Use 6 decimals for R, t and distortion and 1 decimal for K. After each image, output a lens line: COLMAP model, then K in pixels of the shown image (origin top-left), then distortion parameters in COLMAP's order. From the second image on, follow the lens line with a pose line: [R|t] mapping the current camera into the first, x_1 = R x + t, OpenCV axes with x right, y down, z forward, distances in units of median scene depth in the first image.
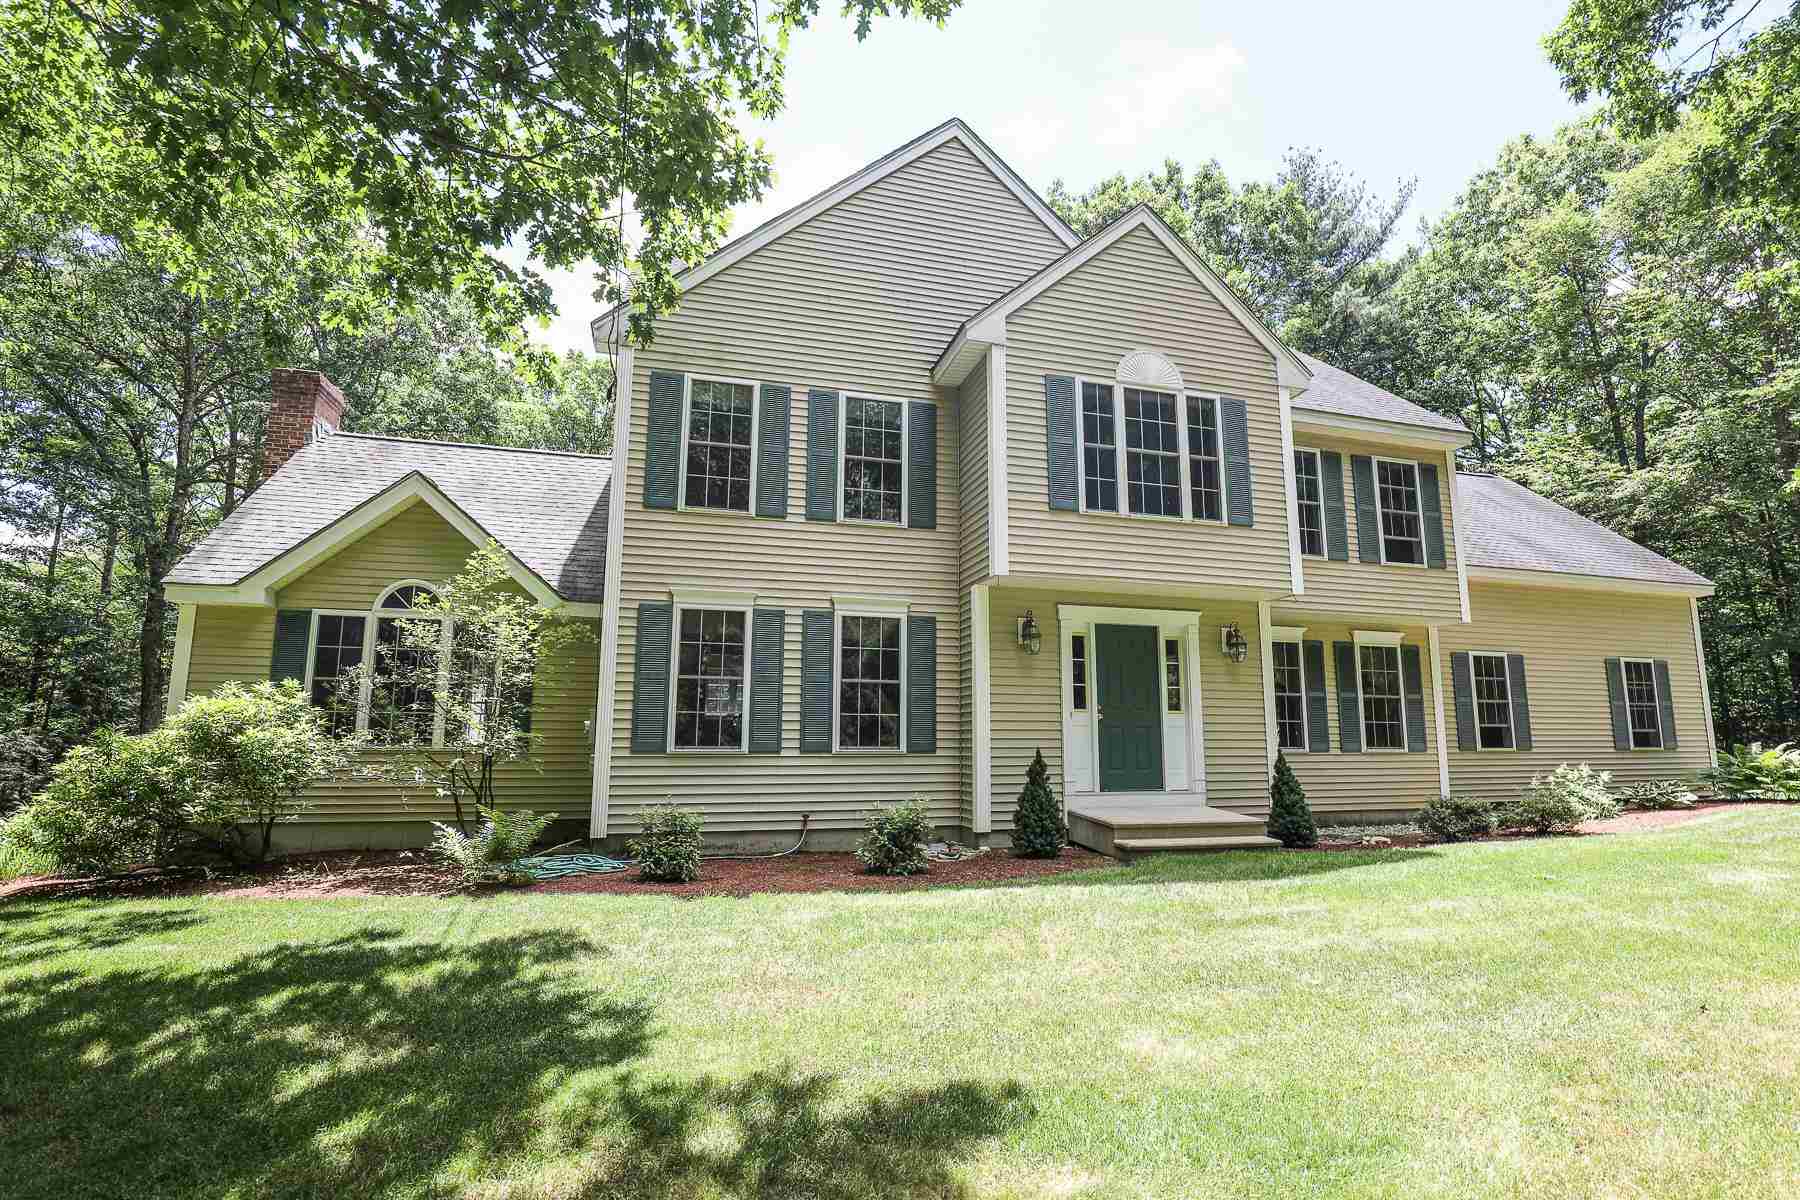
lens RADIAL K [[837.1, 0, 900.0], [0, 837.1, 600.0], [0, 0, 1]] dist [-0.039754, 0.010802]
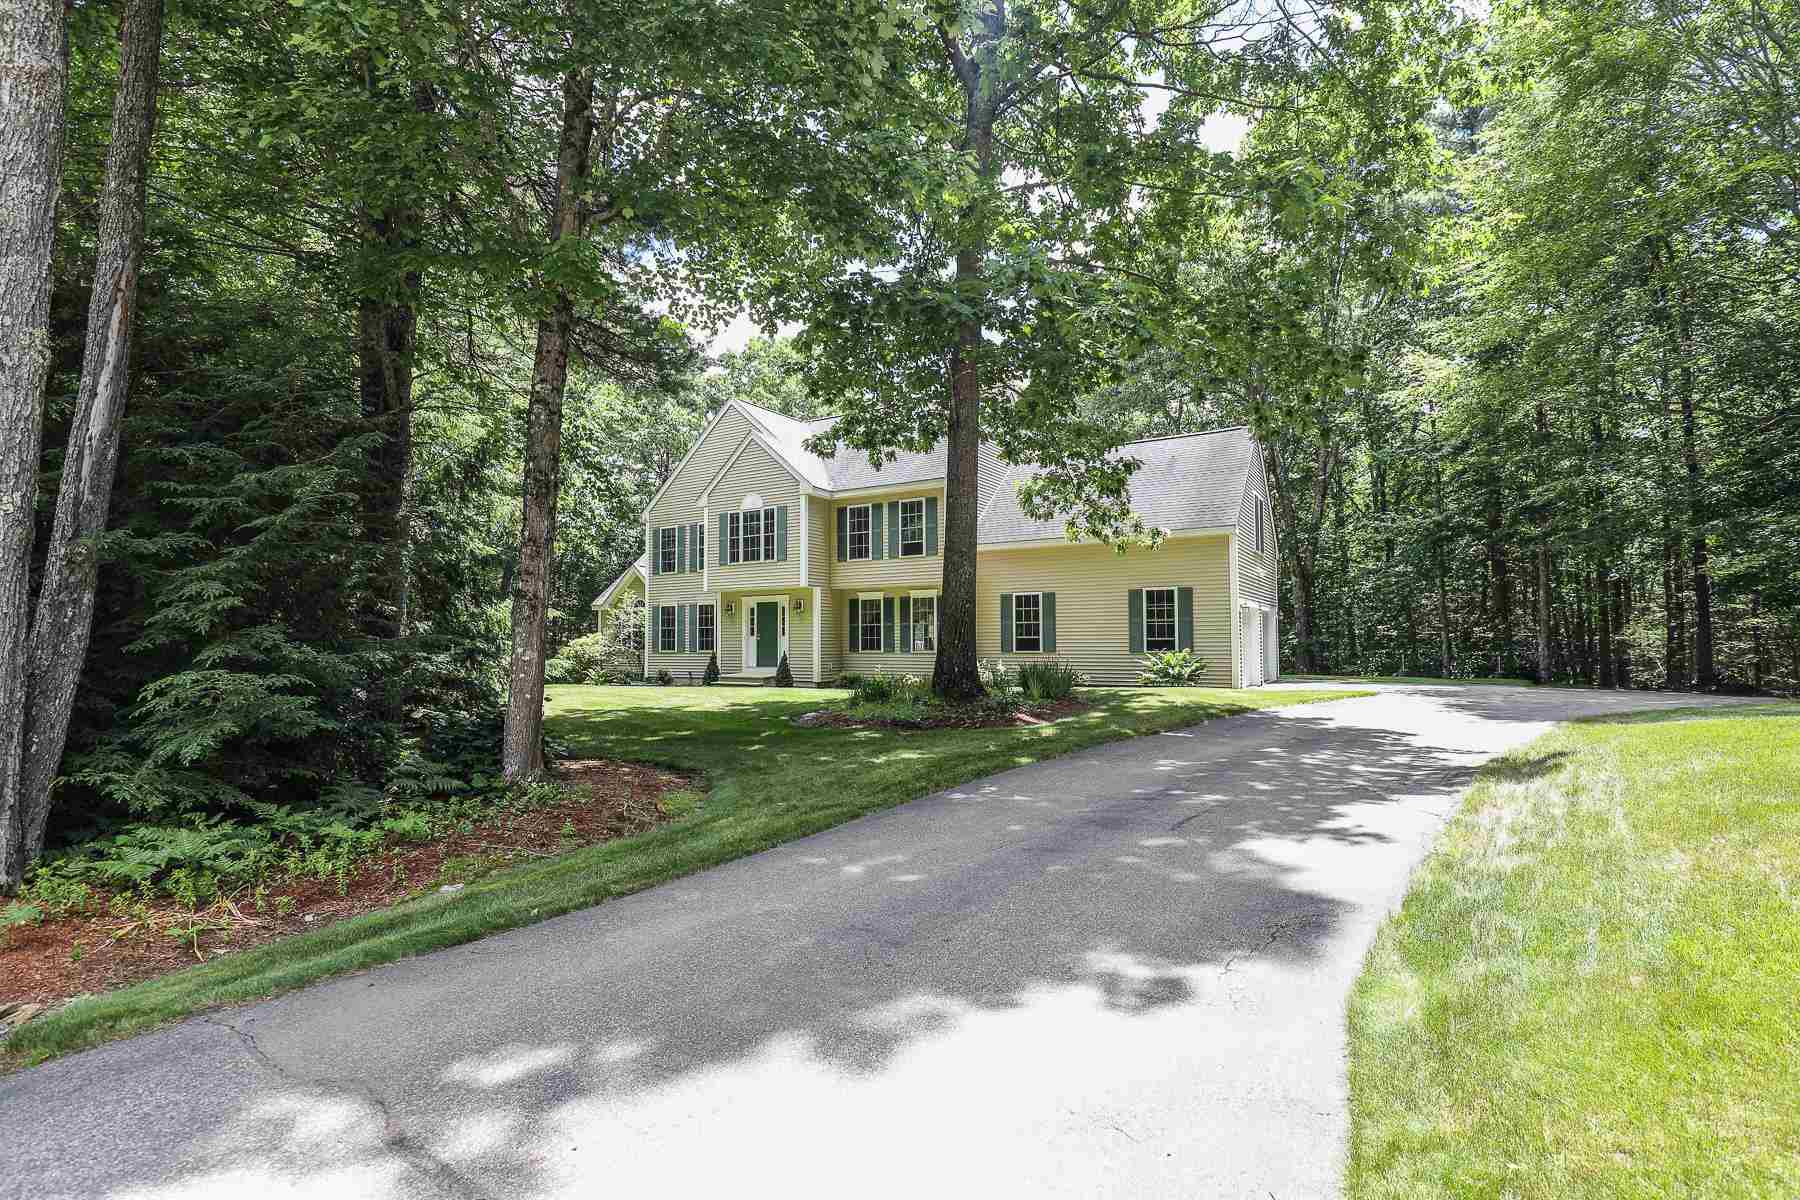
lens RADIAL K [[826.0, 0, 896.8], [0, 826.0, 606.6], [0, 0, 1]] dist [-0.018966, -0.000271]
pose [[0.676132, -0.042754, -0.735539, 2.424616], [0.130677, 0.989446, 0.062610, -0.062881], [0.725100, -0.138451, 0.674583, -0.408383]]
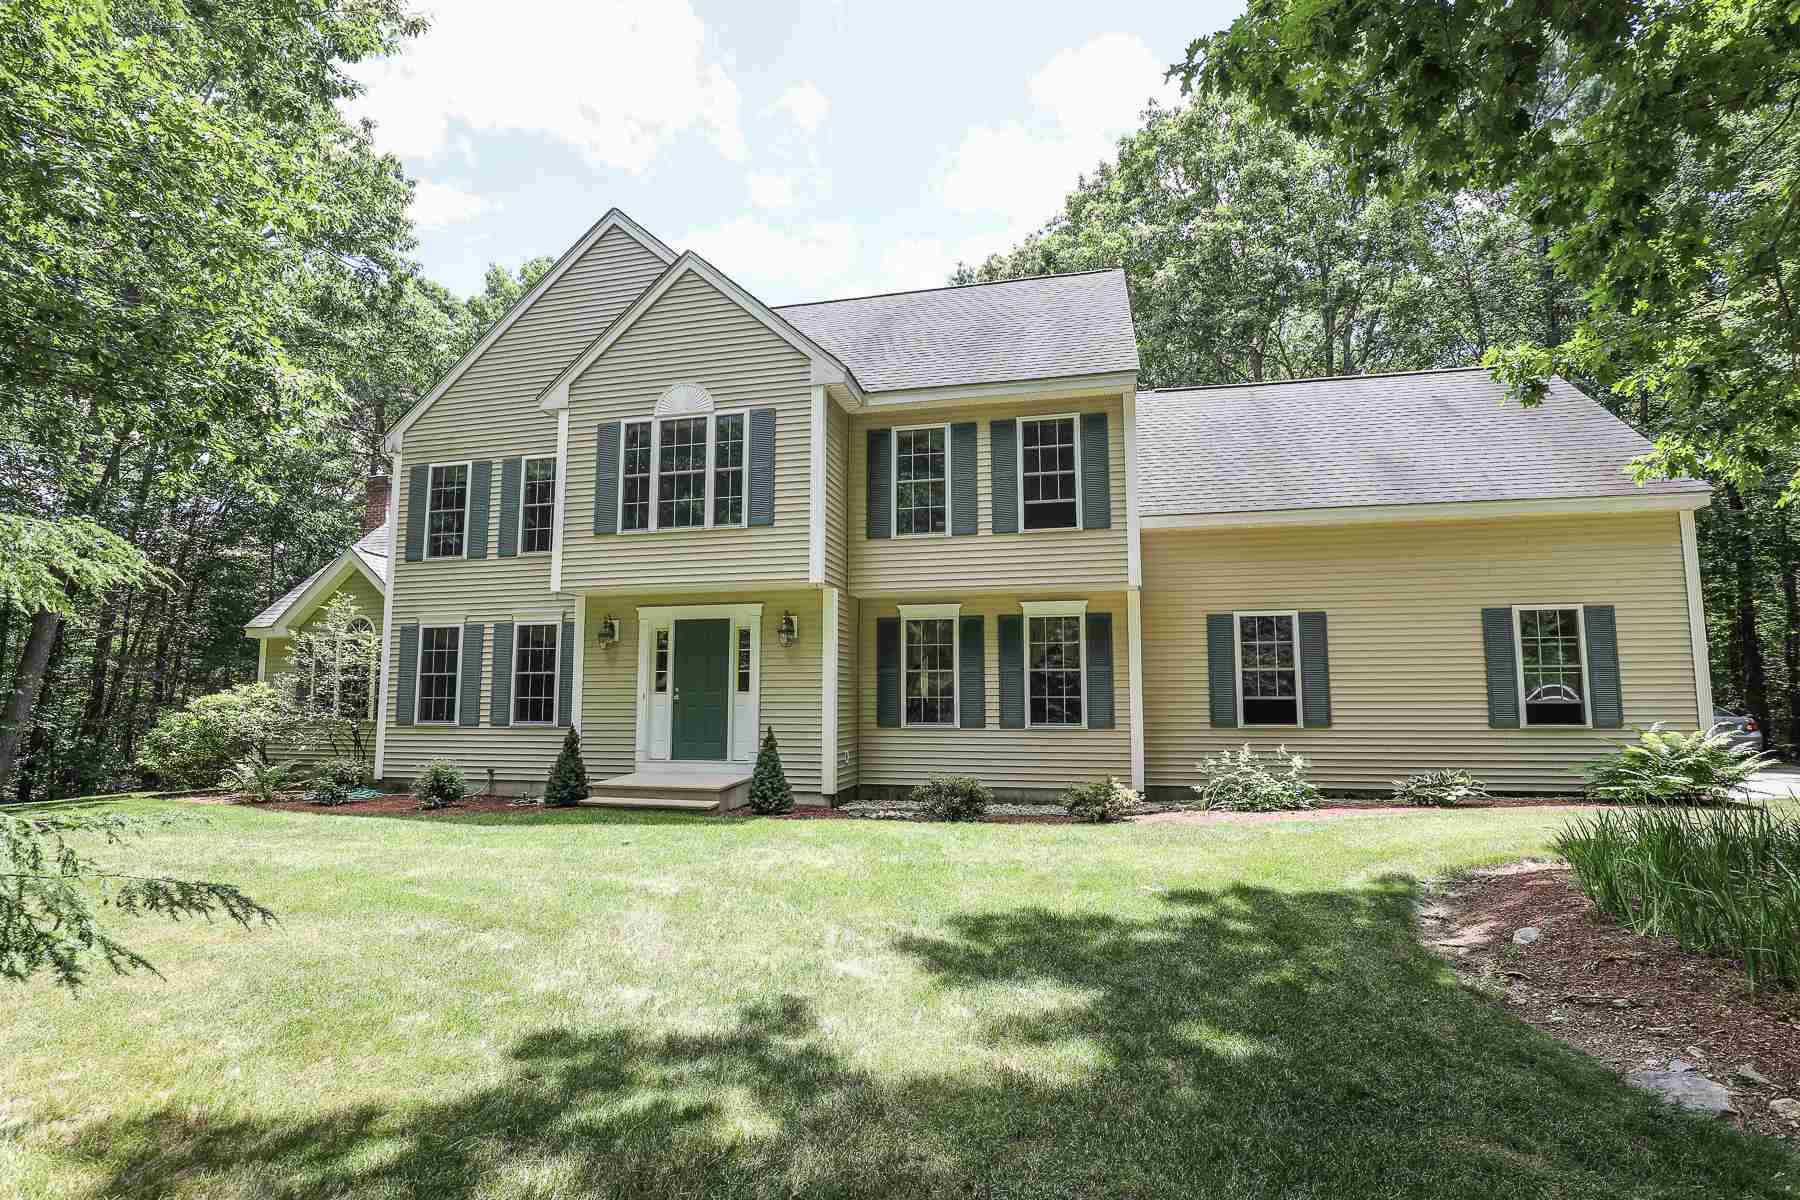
lens RADIAL K [[826.0, 0, 896.8], [0, 826.0, 606.6], [0, 0, 1]] dist [-0.018966, -0.000271]
pose [[0.878252, -0.061930, -0.474171, 1.090270], [0.086568, 0.995786, 0.030284, 0.000622], [0.470297, -0.067645, 0.879912, 0.110513]]
